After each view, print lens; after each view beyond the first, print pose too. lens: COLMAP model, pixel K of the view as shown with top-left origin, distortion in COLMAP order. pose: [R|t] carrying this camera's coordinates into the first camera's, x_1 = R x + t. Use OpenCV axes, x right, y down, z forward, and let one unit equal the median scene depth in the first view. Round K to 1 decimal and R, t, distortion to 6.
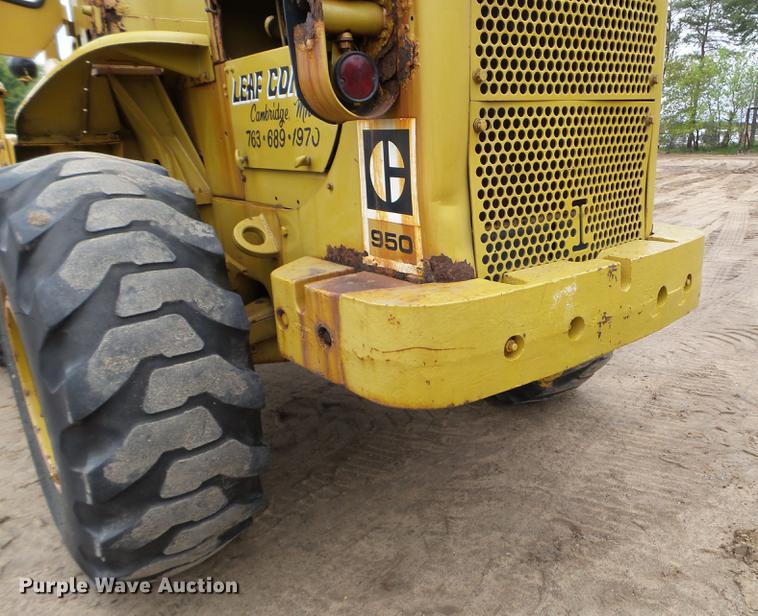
lens RADIAL K [[612.2, 0, 446.4], [0, 612.2, 322.9], [0, 0, 1]] dist [0.003916, 0.020431]
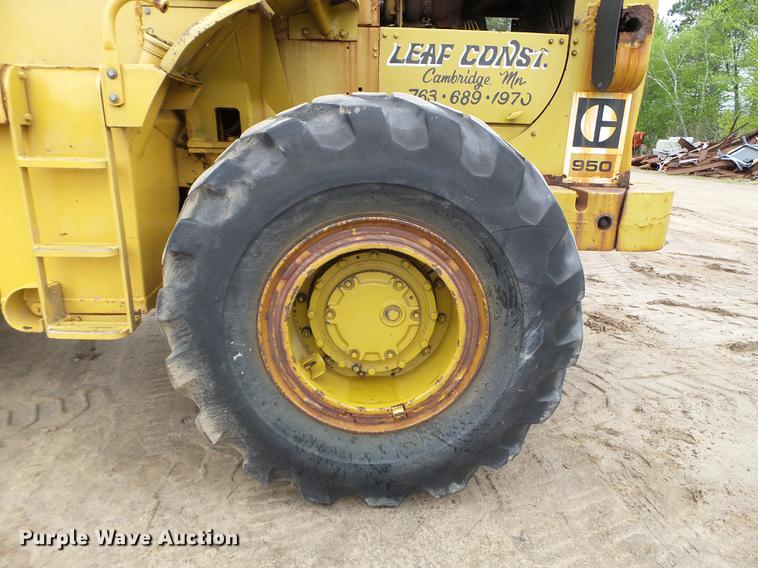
lens RADIAL K [[515.4, 0, 379.4], [0, 515.4, 281.0], [0, 0, 1]] dist [-0.010917, 0.004441]
pose [[0.614457, -0.185884, 0.766740, -1.538011], [0.192269, 0.977828, 0.082977, -0.052085], [-0.765163, 0.096435, 0.636573, 0.562469]]
